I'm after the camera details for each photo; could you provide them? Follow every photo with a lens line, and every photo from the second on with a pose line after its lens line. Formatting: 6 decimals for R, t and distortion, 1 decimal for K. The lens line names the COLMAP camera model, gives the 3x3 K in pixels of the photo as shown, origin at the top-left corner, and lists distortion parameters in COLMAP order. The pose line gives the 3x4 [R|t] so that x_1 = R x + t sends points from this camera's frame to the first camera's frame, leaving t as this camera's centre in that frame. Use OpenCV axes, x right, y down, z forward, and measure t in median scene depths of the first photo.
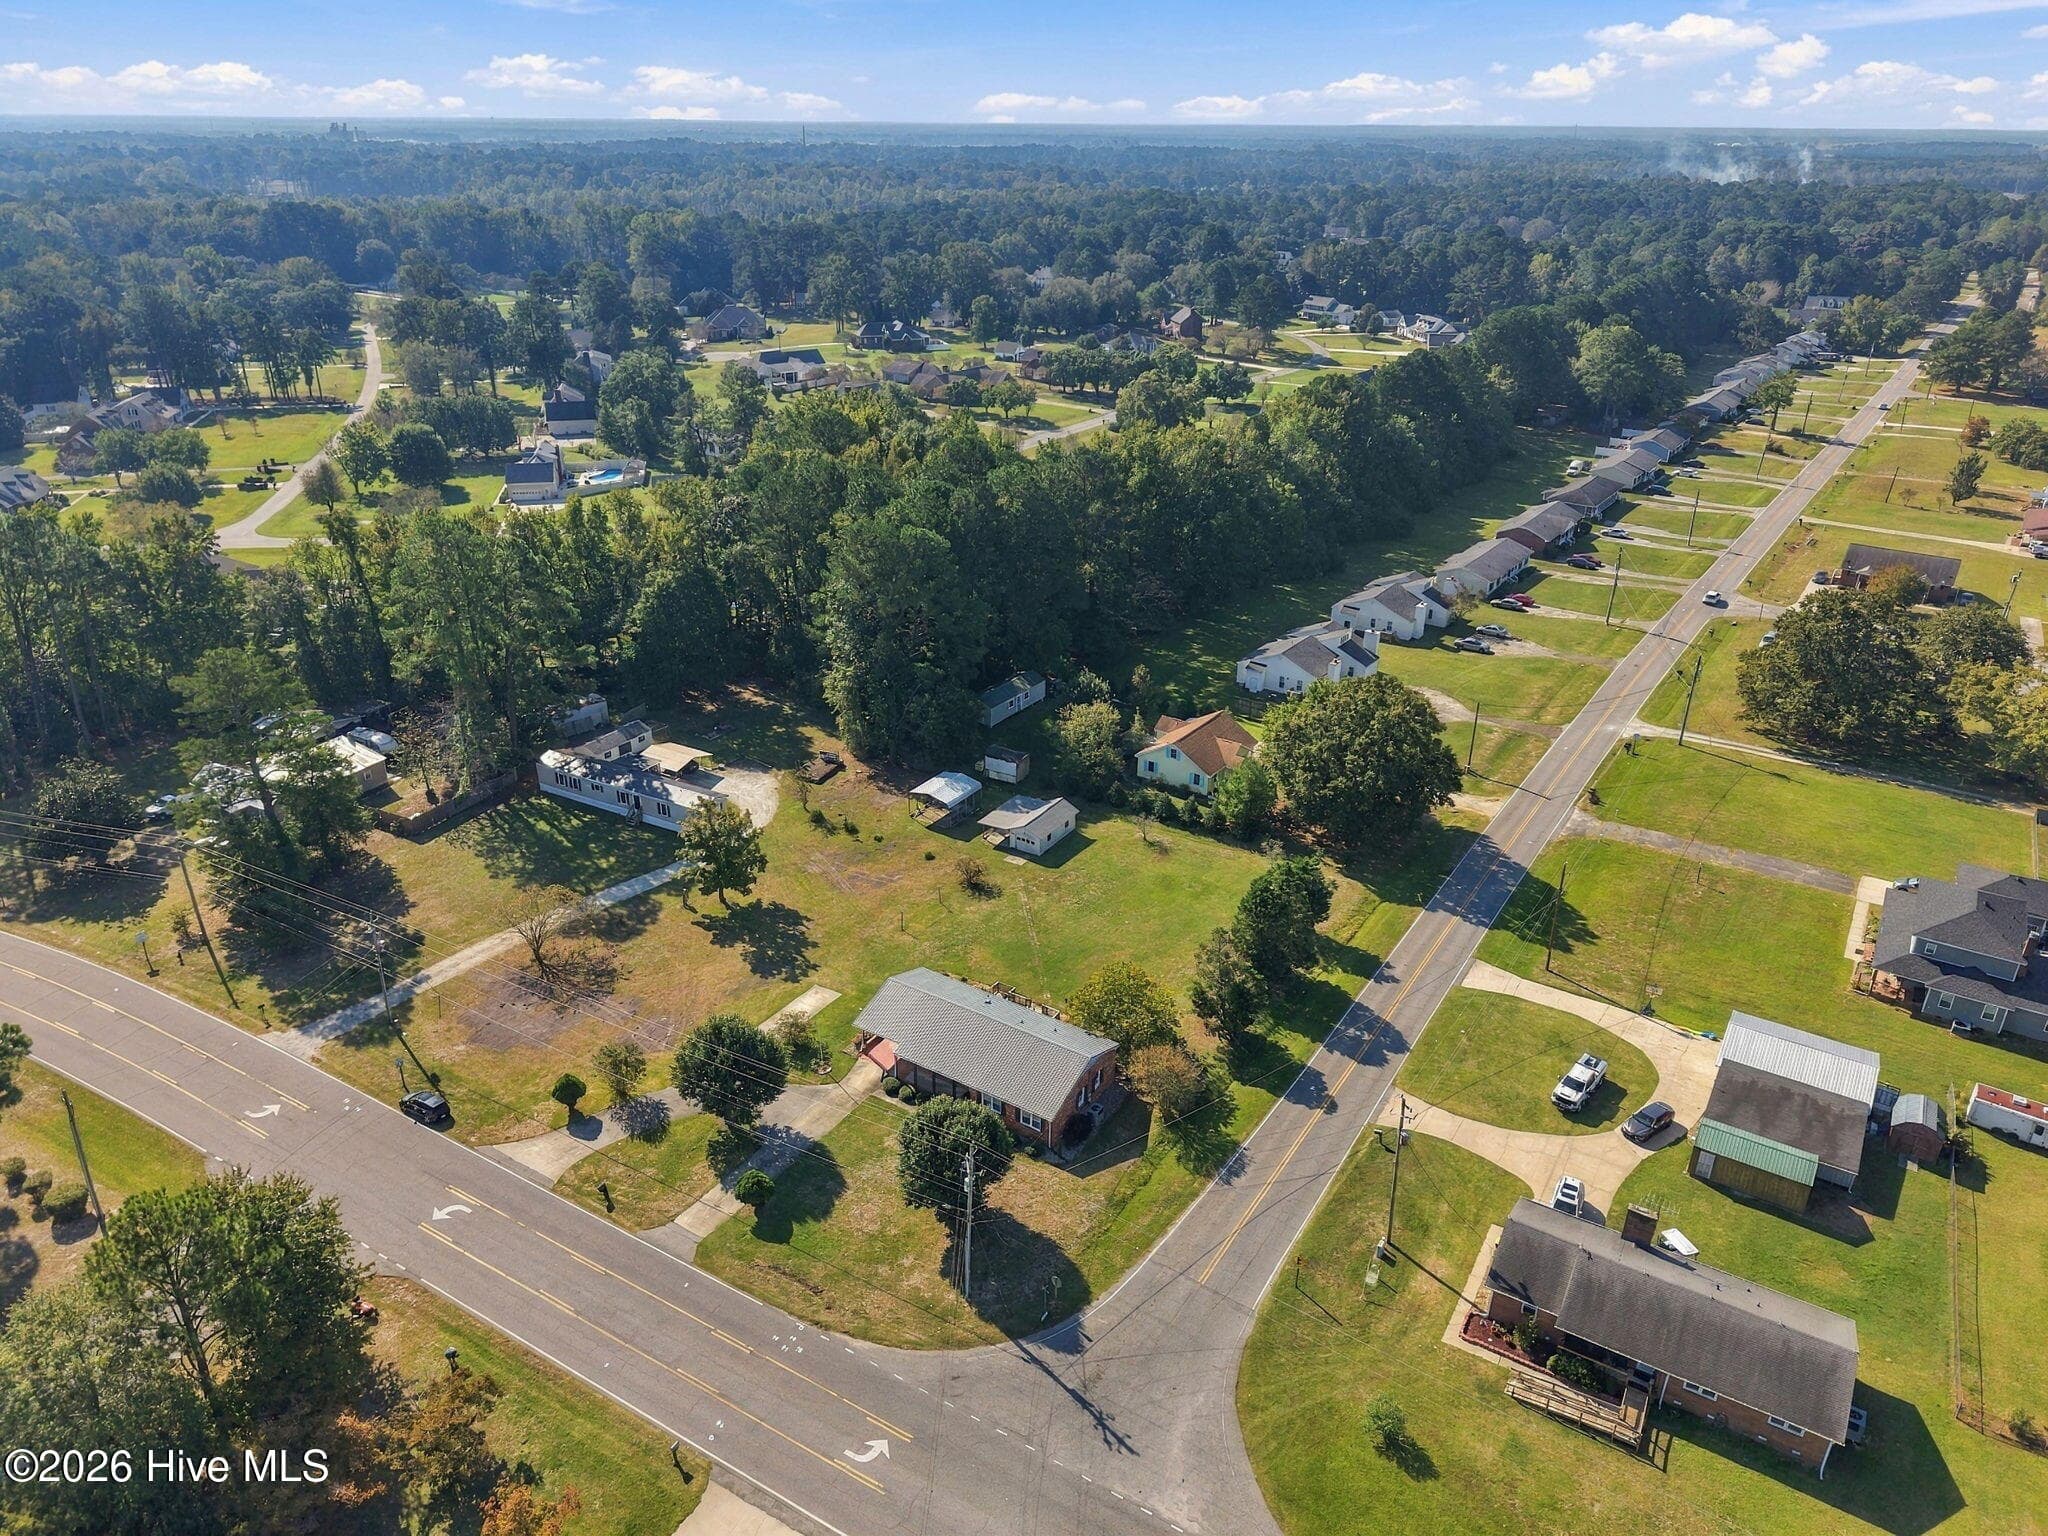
lens RADIAL K [[1366.9, 0, 1024.0], [0, 1366.9, 768.0], [0, 0, 1]] dist [0.035958, -0.045824]
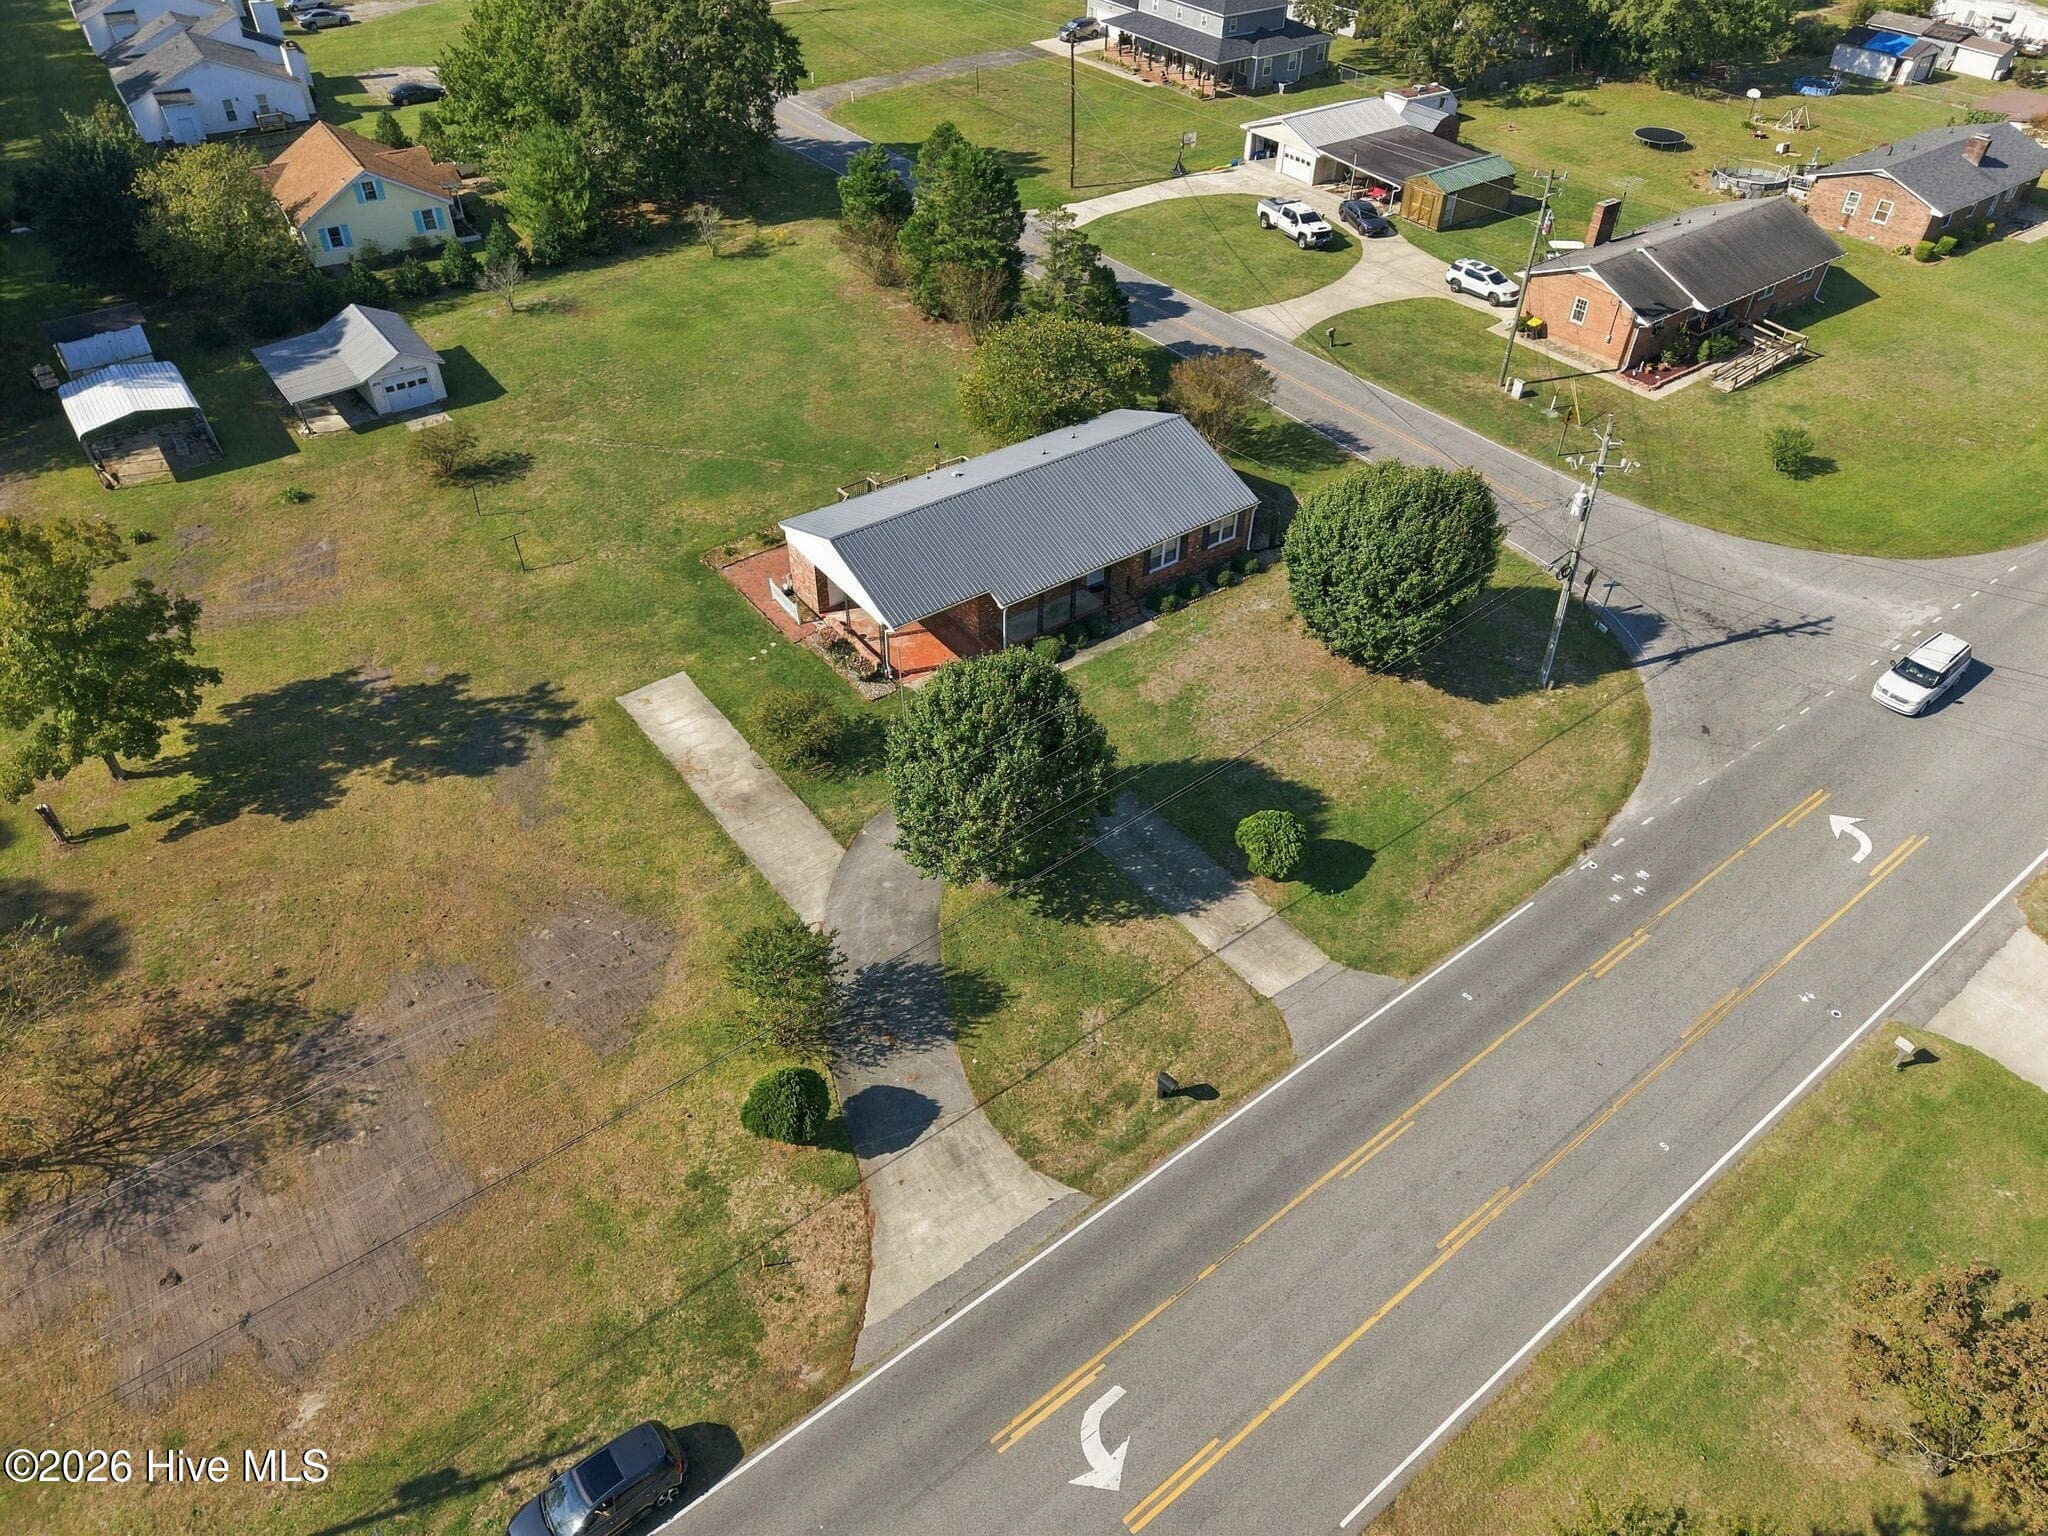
lens RADIAL K [[1366.9, 0, 1024.0], [0, 1366.9, 768.0], [0, 0, 1]] dist [0.035958, -0.045824]
pose [[0.362201, -0.617498, 0.698217, -0.456358], [0.383624, 0.781451, 0.492104, -0.000454], [-0.849496, 0.089613, 0.519929, 0.654136]]
